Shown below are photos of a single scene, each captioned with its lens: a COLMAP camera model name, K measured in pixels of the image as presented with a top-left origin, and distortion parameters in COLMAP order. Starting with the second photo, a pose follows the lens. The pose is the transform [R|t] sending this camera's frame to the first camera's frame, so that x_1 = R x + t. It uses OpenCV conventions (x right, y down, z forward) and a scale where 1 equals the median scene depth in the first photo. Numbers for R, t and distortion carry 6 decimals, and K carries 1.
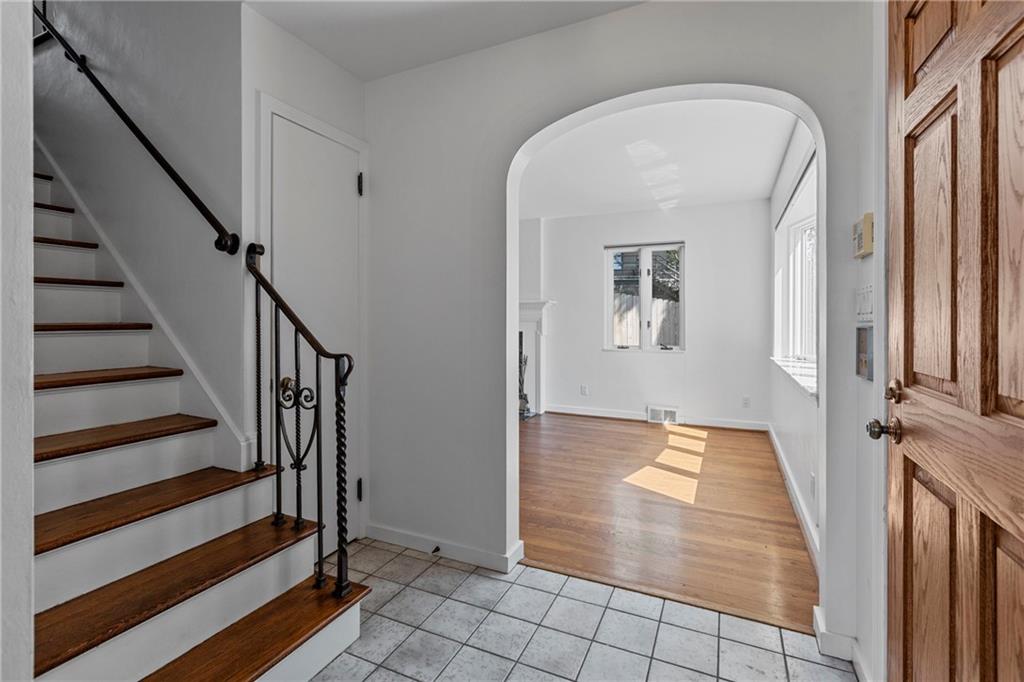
lens RADIAL K [[456.6, 0, 518.2], [0, 456.6, 323.1], [0, 0, 1]] dist [-0.002947, -0.000744]
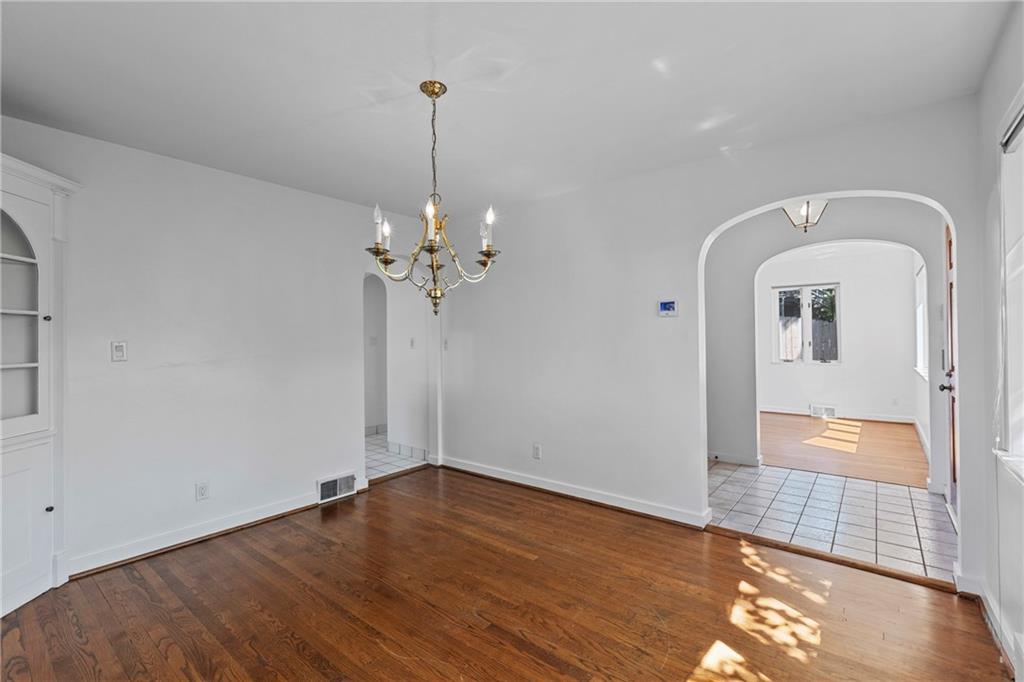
lens RADIAL K [[456.6, 0, 509.8], [0, 456.6, 337.4], [0, 0, 1]] dist [-0.002947, -0.000744]
pose [[0.969227, -0.013521, -0.245799, -0.258180], [0.012551, 0.999906, -0.005511, -0.021355], [0.245850, 0.002257, 0.969305, -0.559414]]
